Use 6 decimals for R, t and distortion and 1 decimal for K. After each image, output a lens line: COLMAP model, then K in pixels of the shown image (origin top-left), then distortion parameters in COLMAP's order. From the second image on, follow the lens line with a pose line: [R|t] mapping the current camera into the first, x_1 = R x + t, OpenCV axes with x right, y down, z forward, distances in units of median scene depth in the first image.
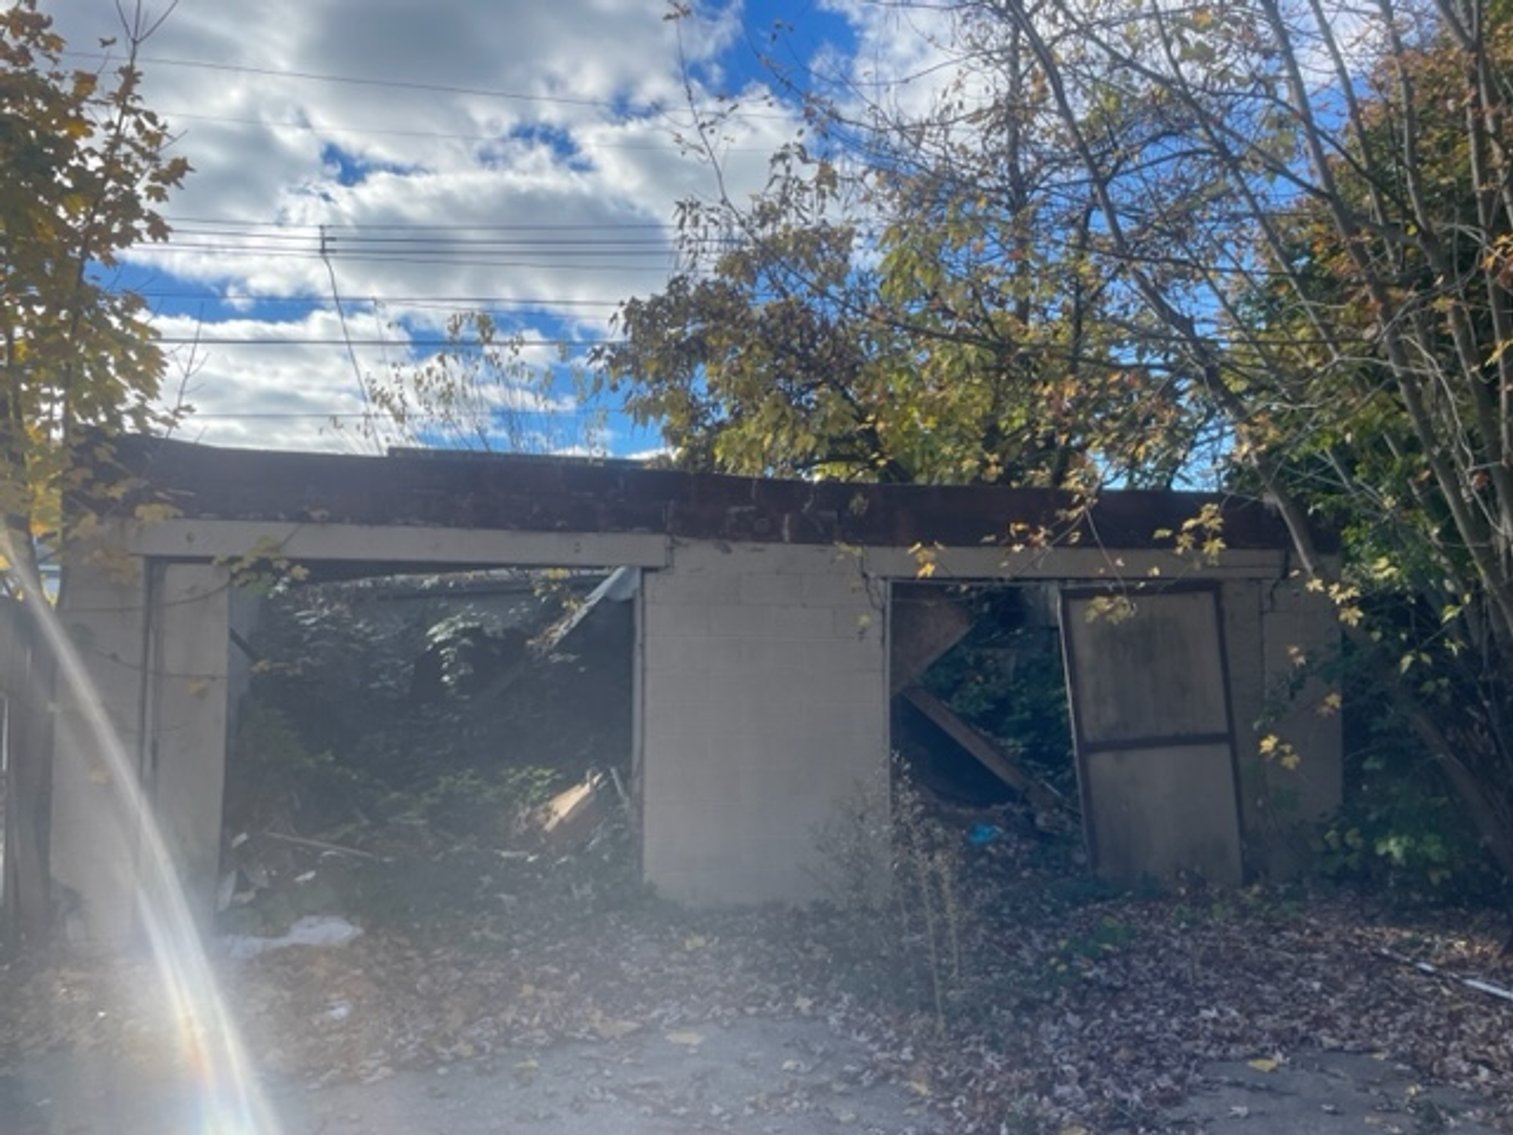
lens RADIAL K [[1152.8, 0, 755.8], [0, 1152.8, 566.6], [0, 0, 1]] dist [0.050330, -0.017617]
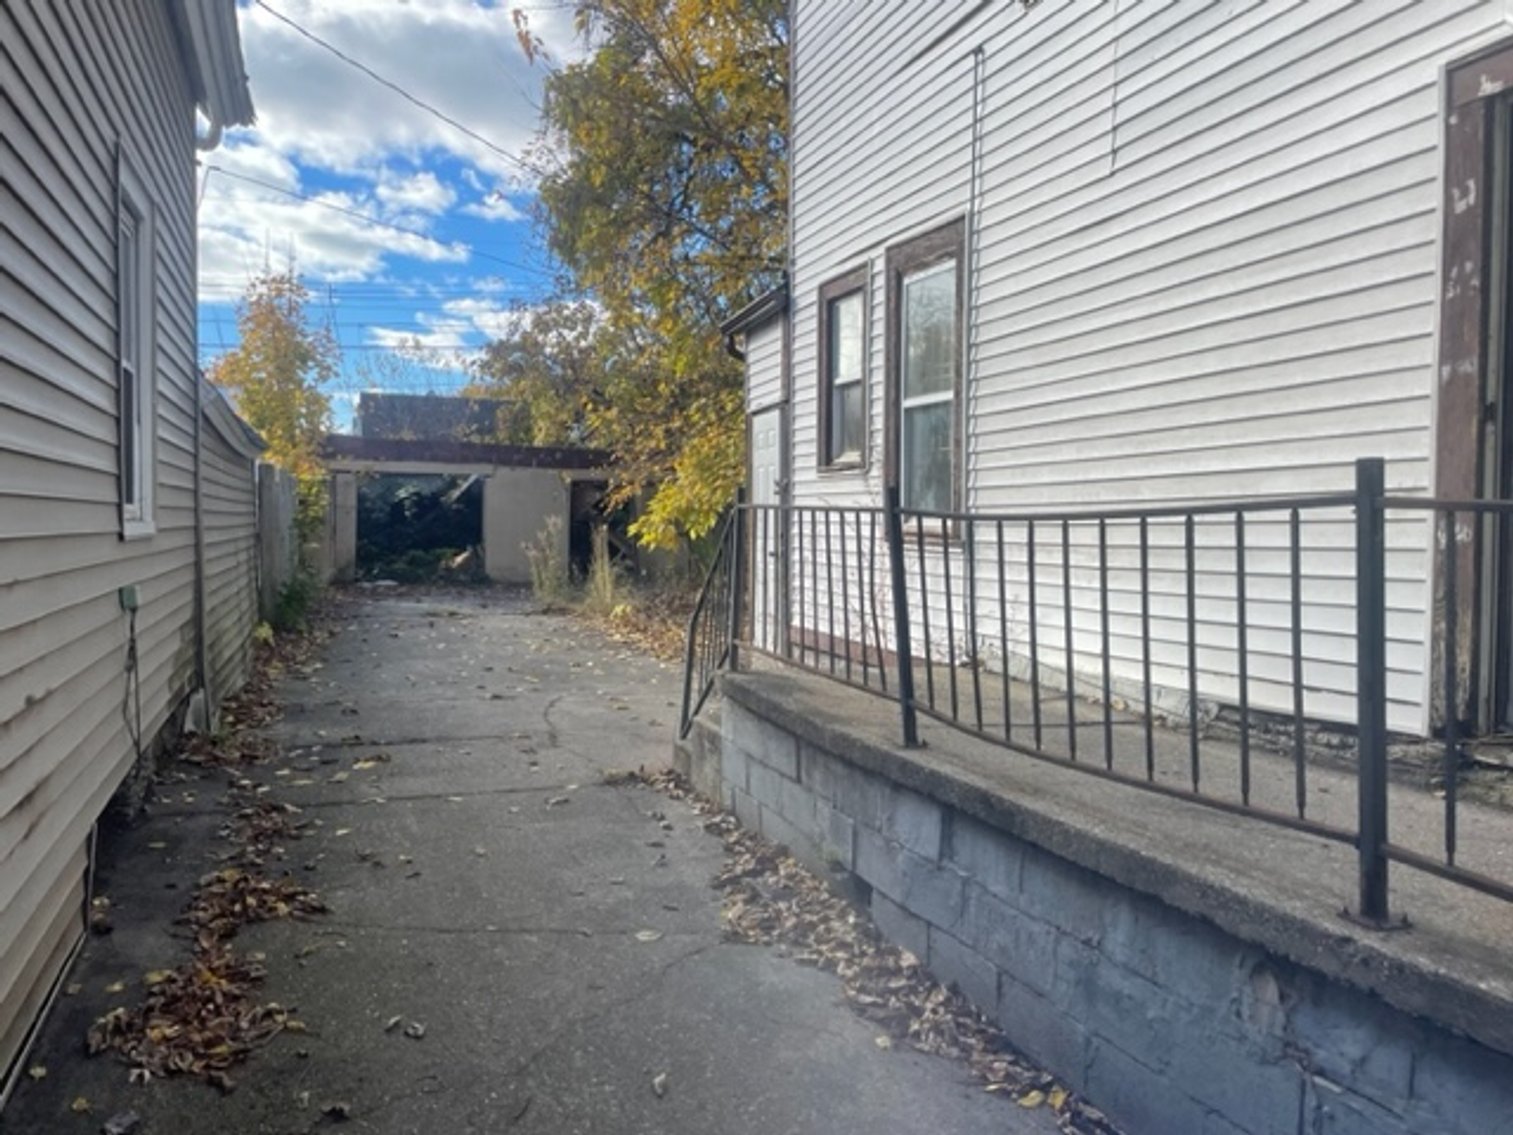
lens RADIAL K [[1152.8, 0, 755.9], [0, 1152.8, 563.9], [0, 0, 1]] dist [0.050330, -0.017617]
pose [[0.996093, 0.016197, 0.086808, 0.215556], [-0.026274, 0.992874, 0.116237, -0.084936], [-0.084307, -0.118064, 0.989421, -1.281796]]
